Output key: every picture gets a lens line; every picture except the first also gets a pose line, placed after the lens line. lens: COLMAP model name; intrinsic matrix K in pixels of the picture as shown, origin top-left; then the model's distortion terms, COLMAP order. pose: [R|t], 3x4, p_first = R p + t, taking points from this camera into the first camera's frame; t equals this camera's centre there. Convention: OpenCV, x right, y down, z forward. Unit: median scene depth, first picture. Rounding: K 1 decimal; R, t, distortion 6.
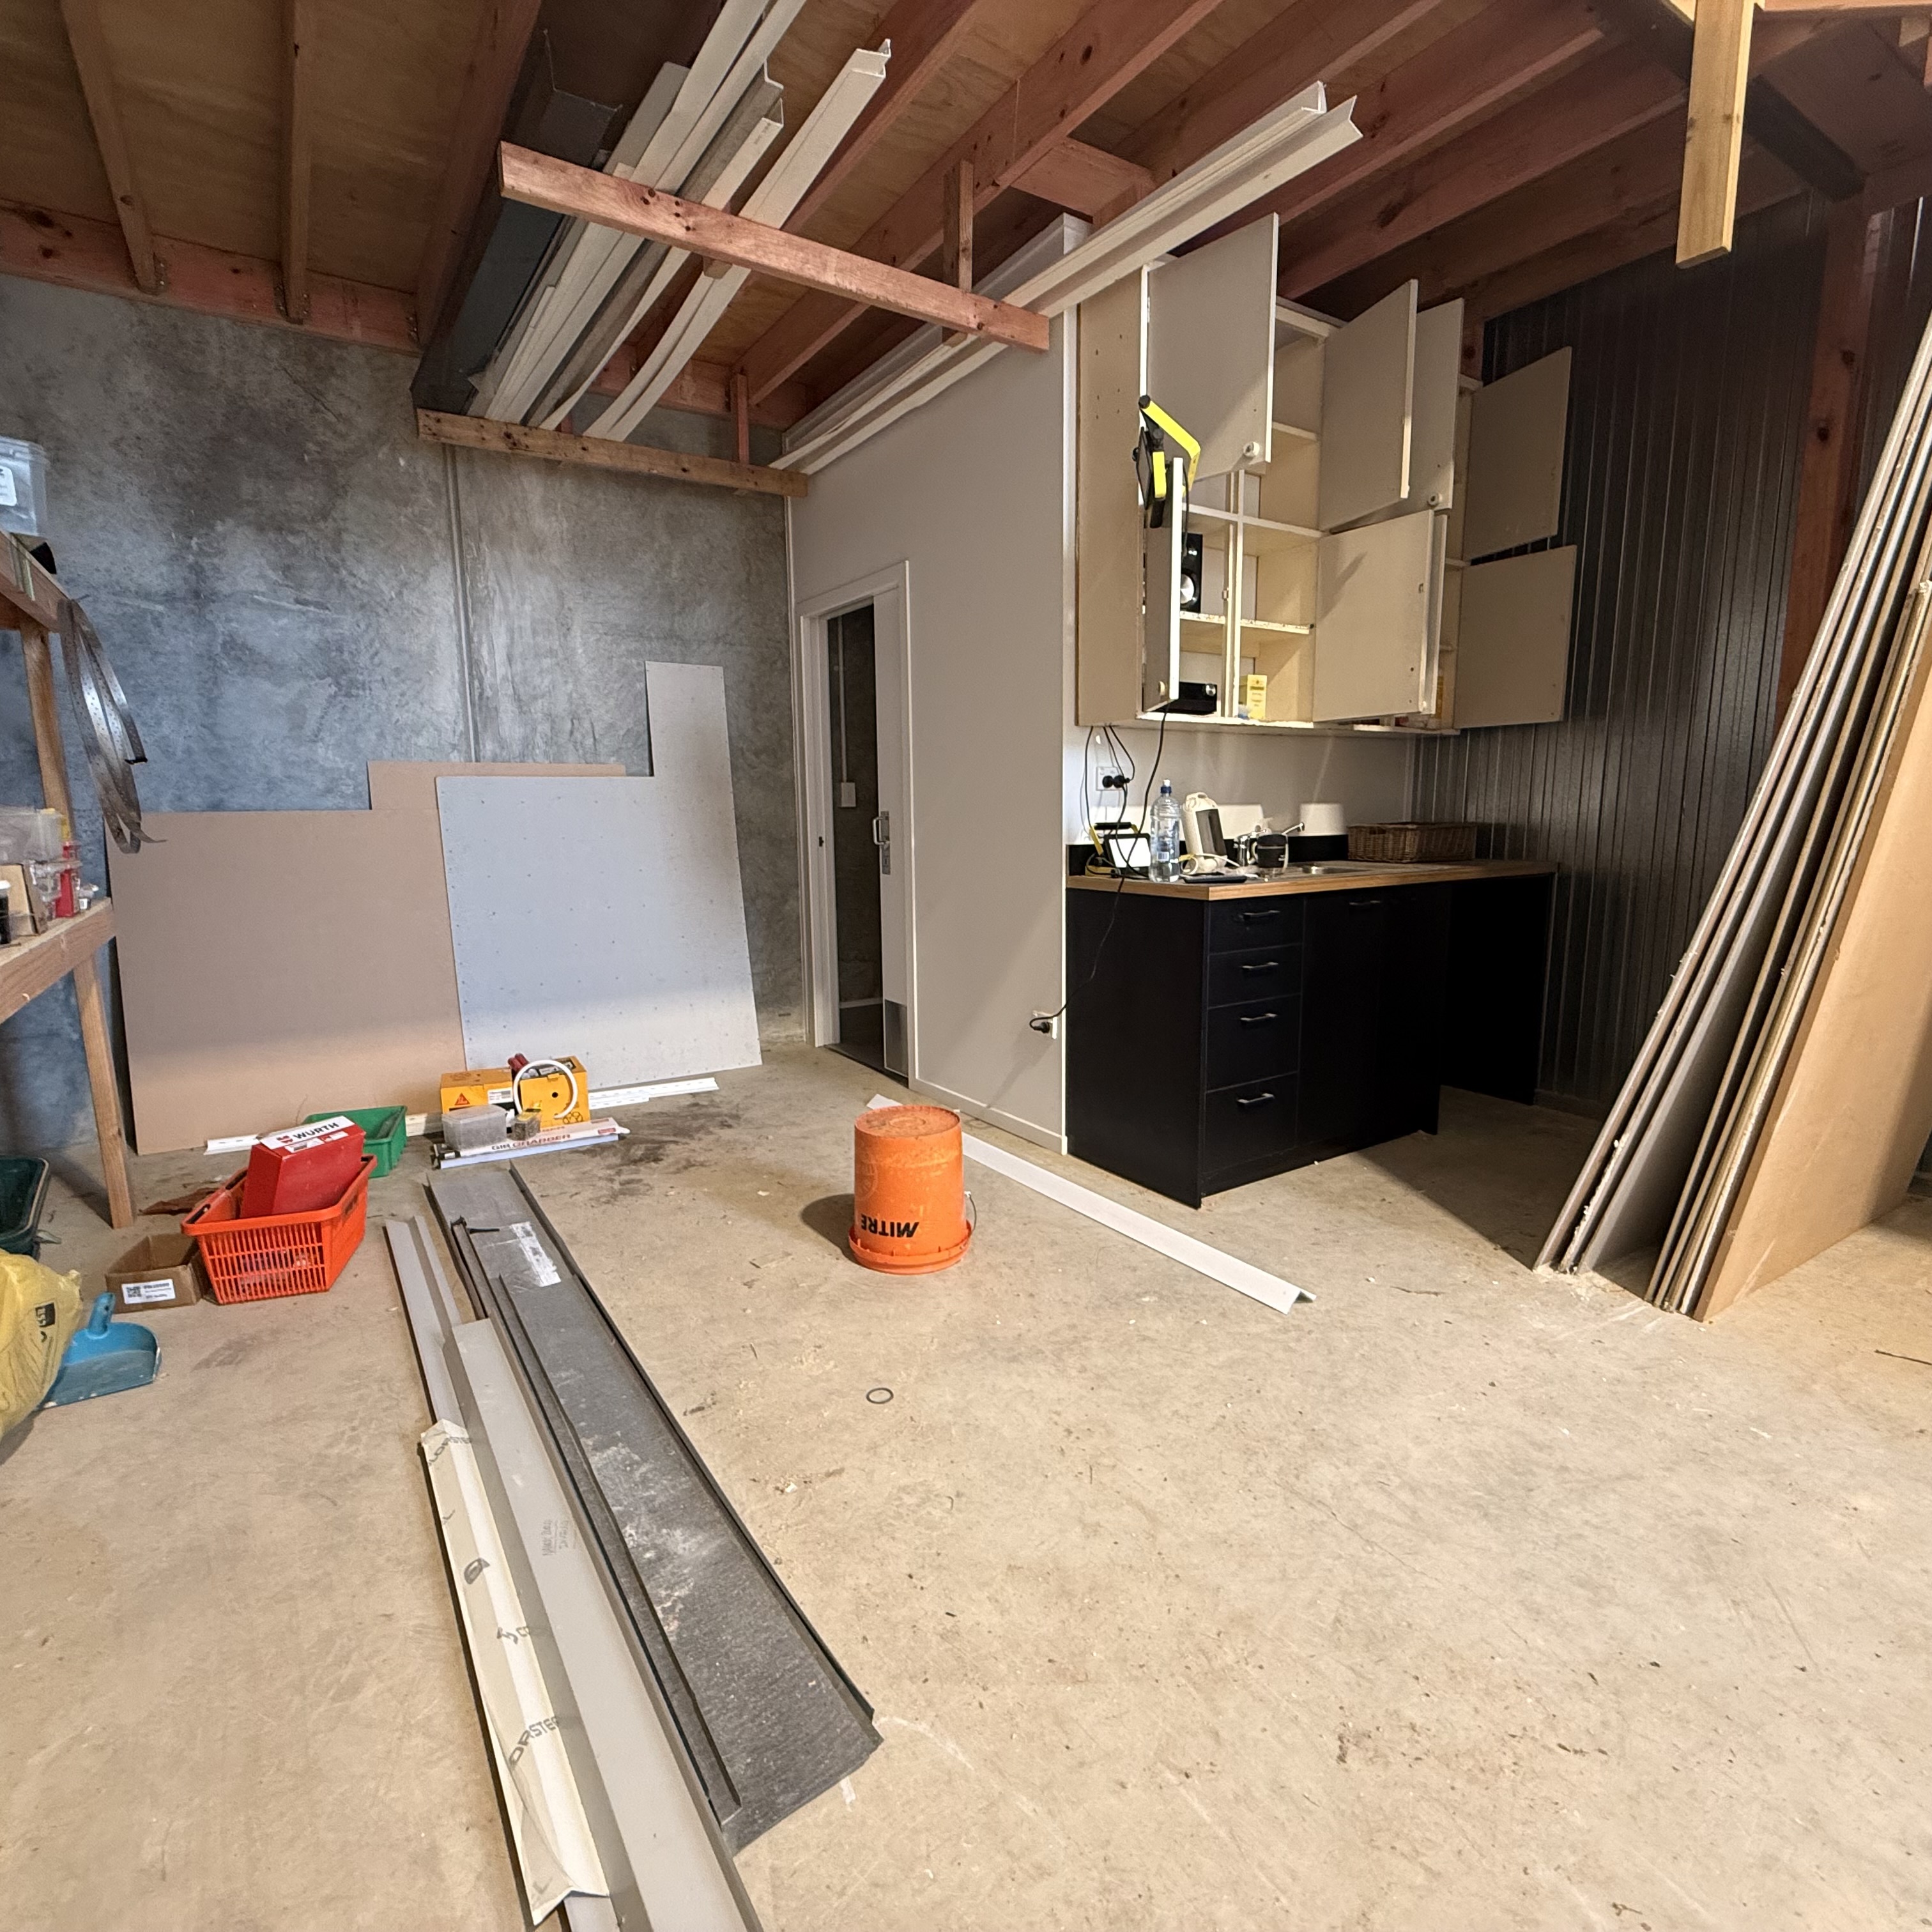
lens RADIAL K [[1022.2, 0, 957.4], [0, 1022.2, 968.1], [0, 0, 1]] dist [-0.000285, -0.000129]
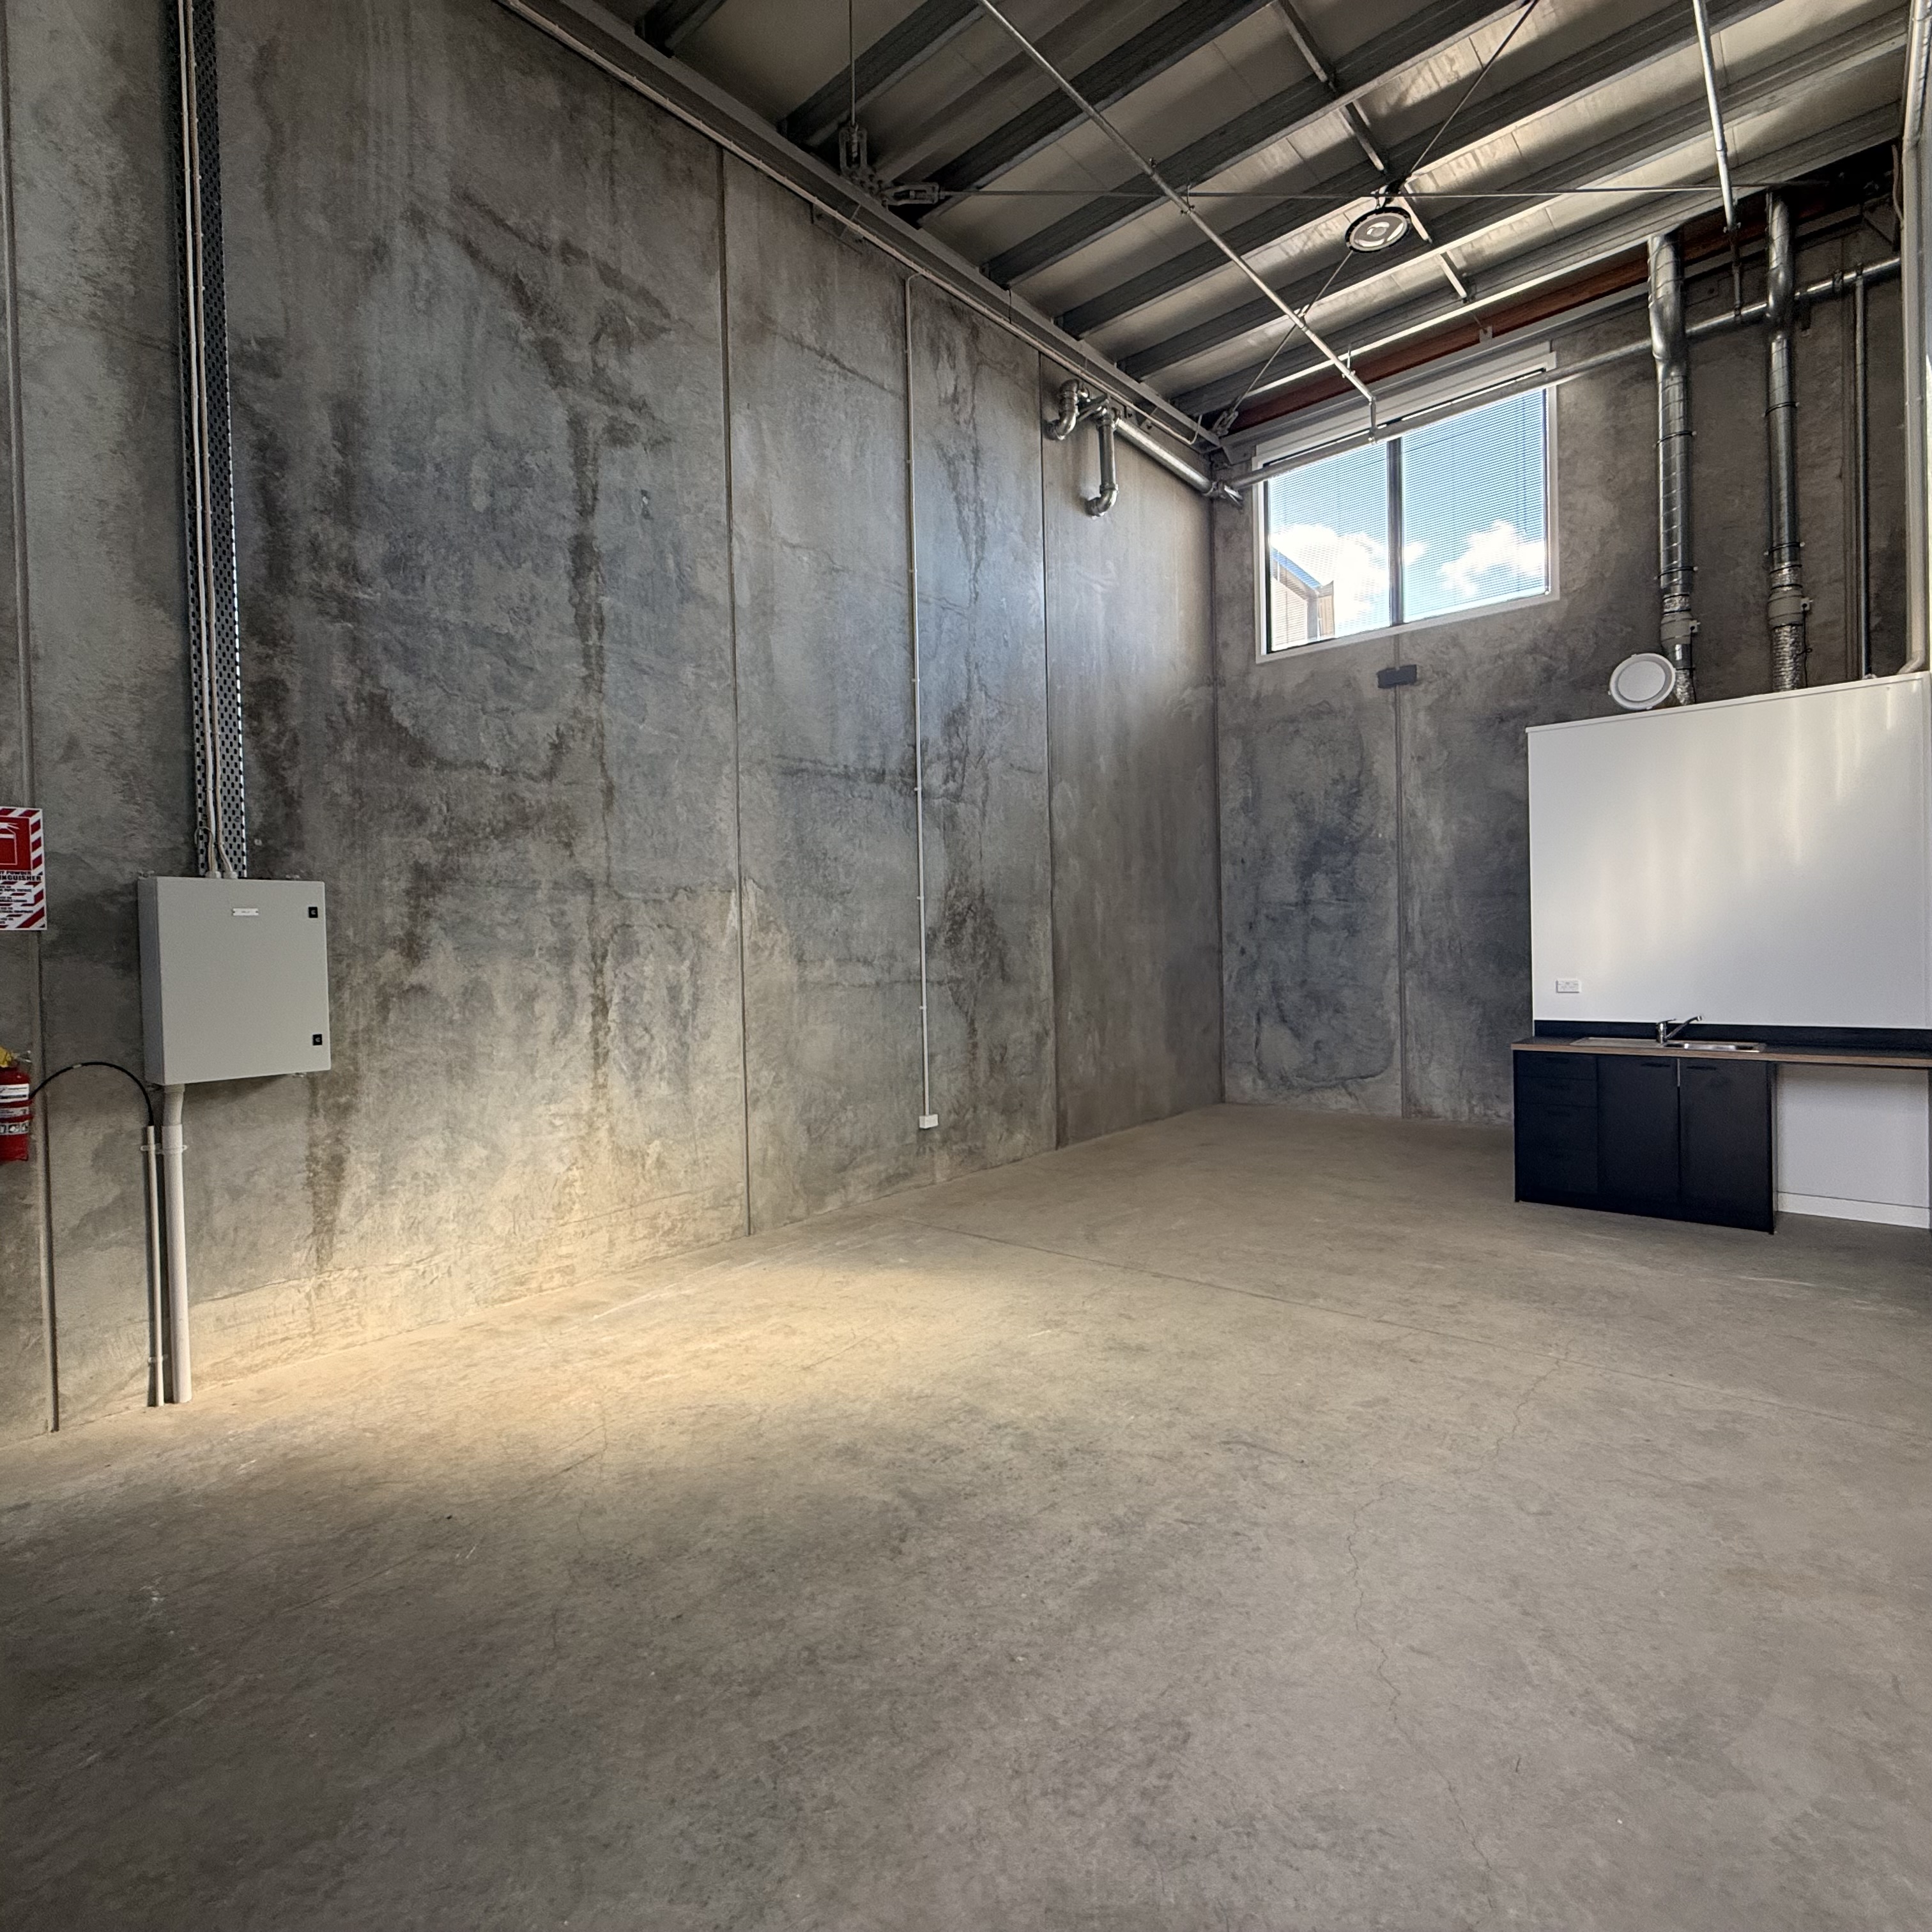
lens RADIAL K [[1022.2, 0, 960.7], [0, 1022.2, 968.7], [0, 0, 1]] dist [-0.000285, -0.000129]
pose [[0.283440, 0.021055, -0.958759, 1.490044], [-0.130033, 0.991369, -0.016671, -0.037126], [0.950133, 0.129396, 0.283732, -0.547523]]
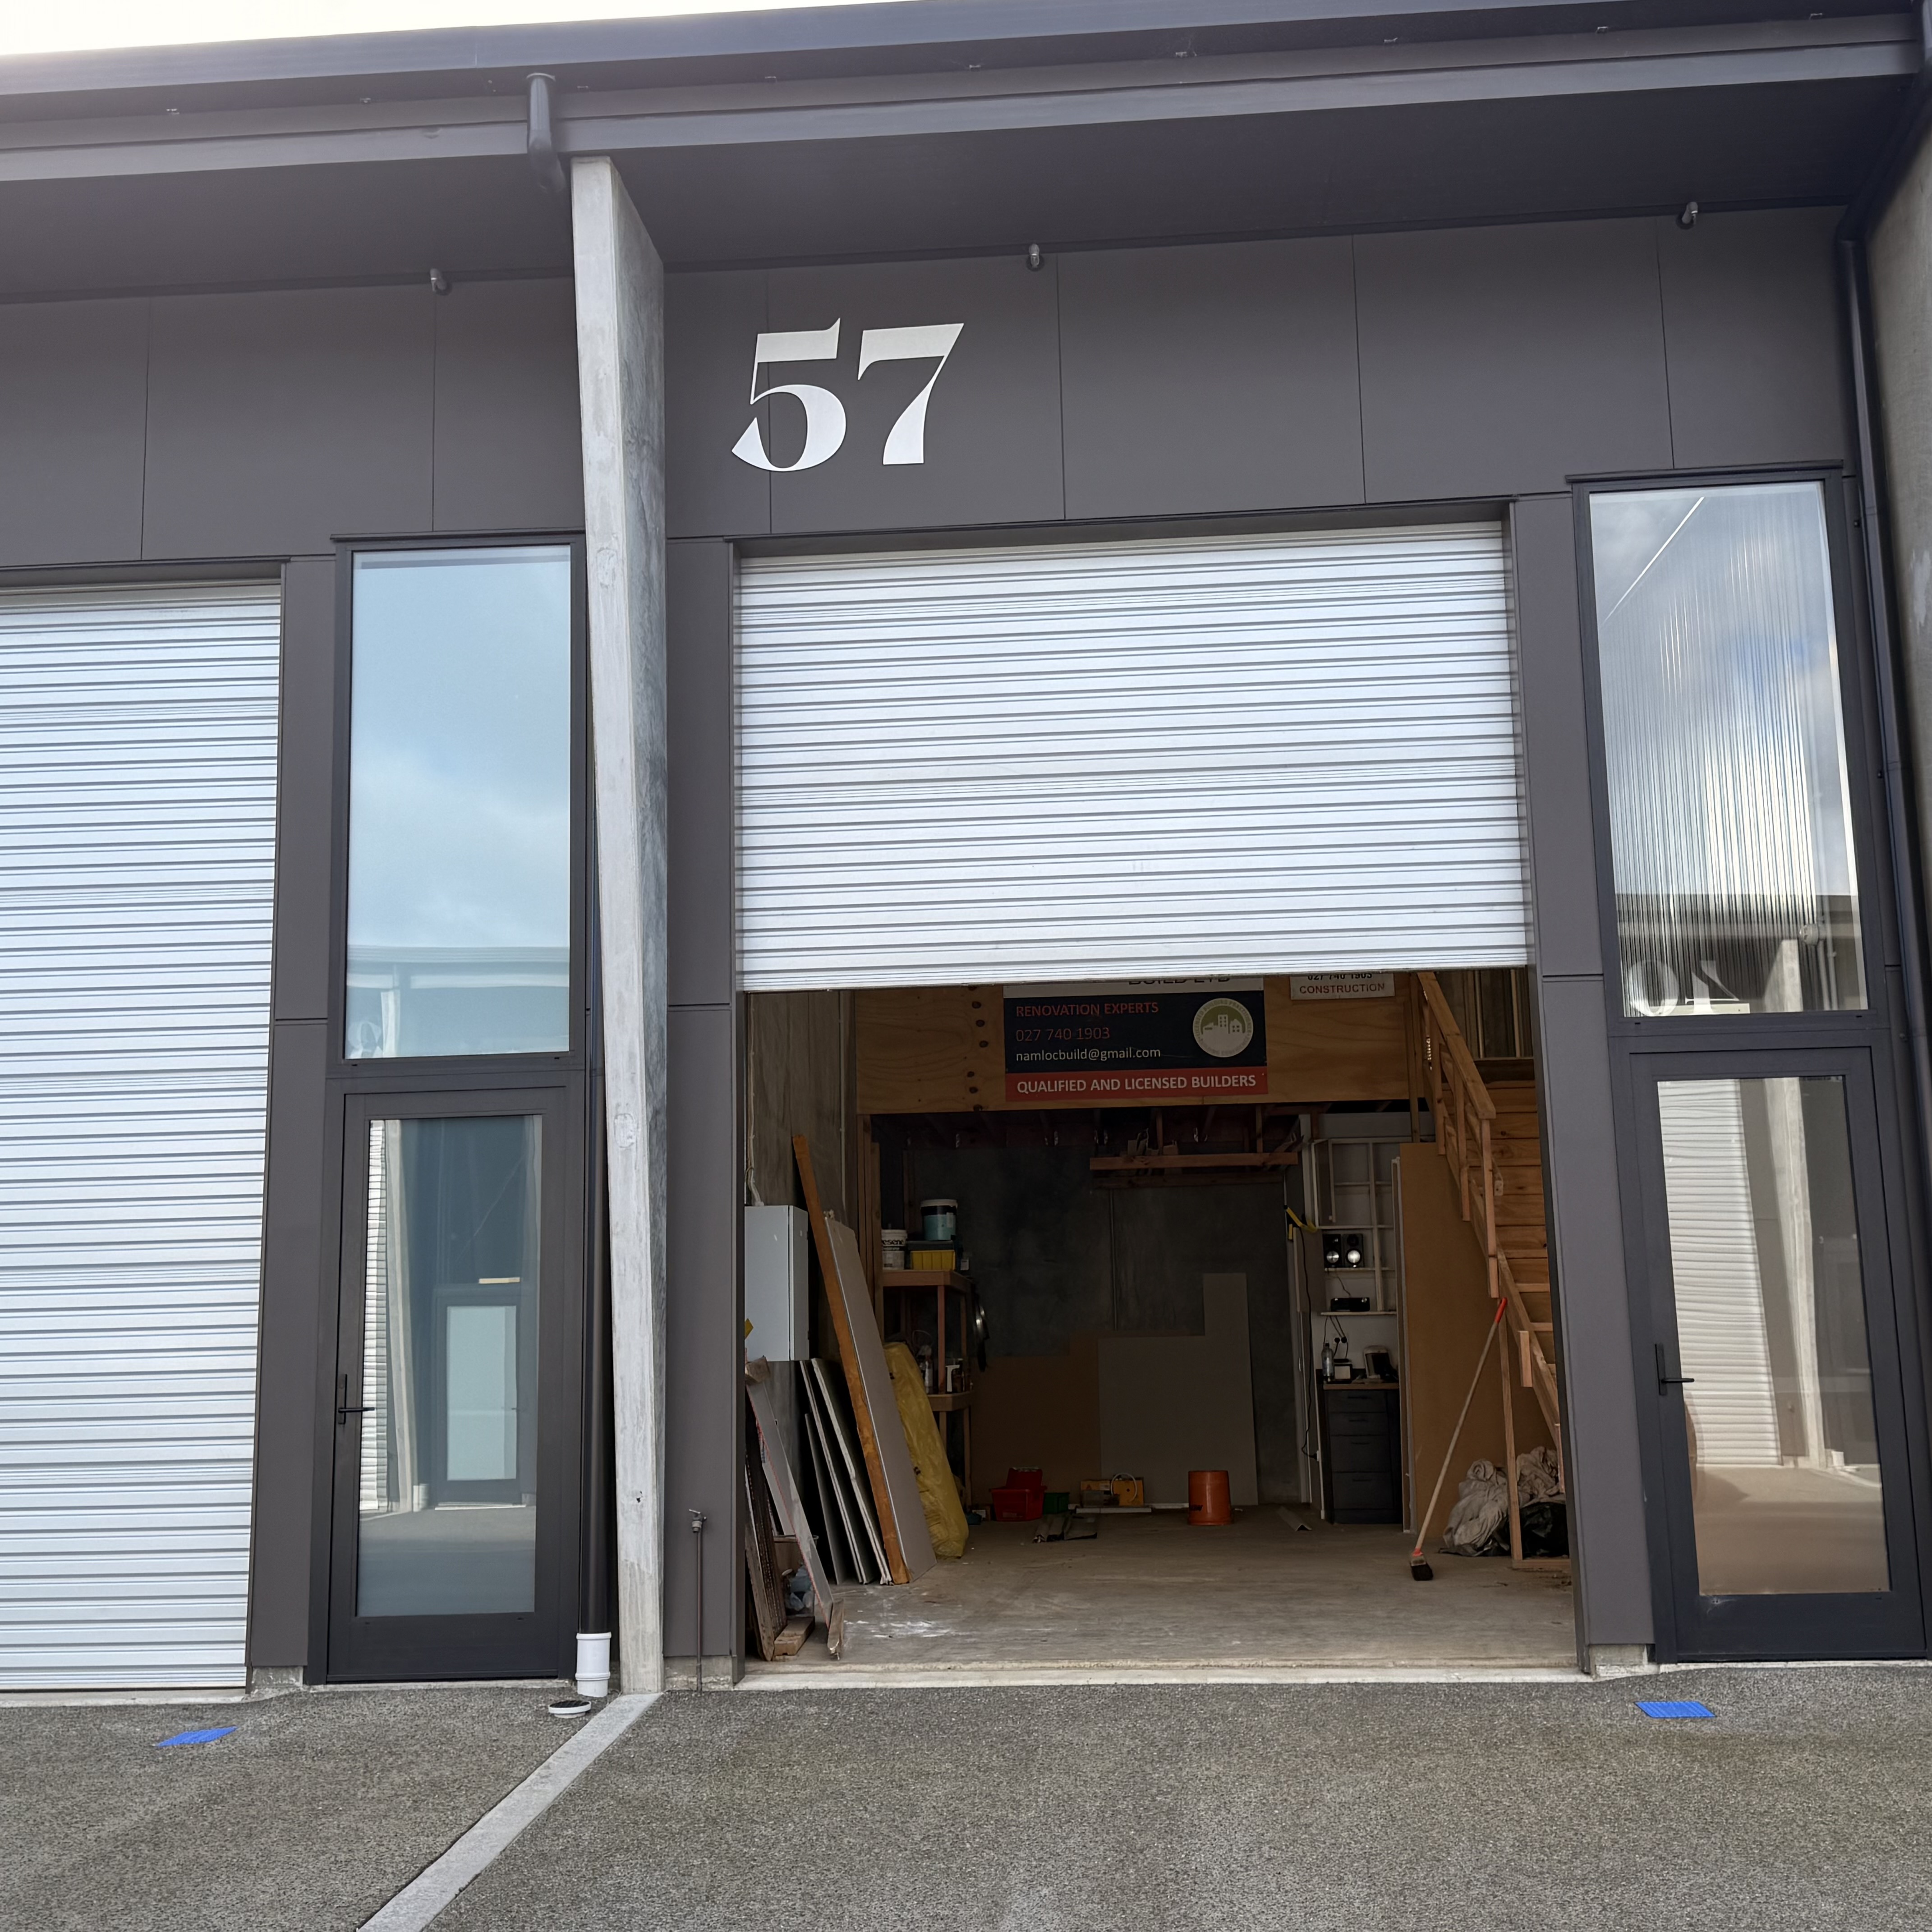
lens RADIAL K [[2354.3, 0, 967.1], [0, 2354.3, 931.0], [0, 0, 1]] dist [0.077310, 0.000000]
pose [[0.799312, -0.115019, -0.589805, 2.368687], [-0.080506, 0.952166, -0.294786, 0.493367], [0.595499, 0.283109, 0.751818, -3.219458]]
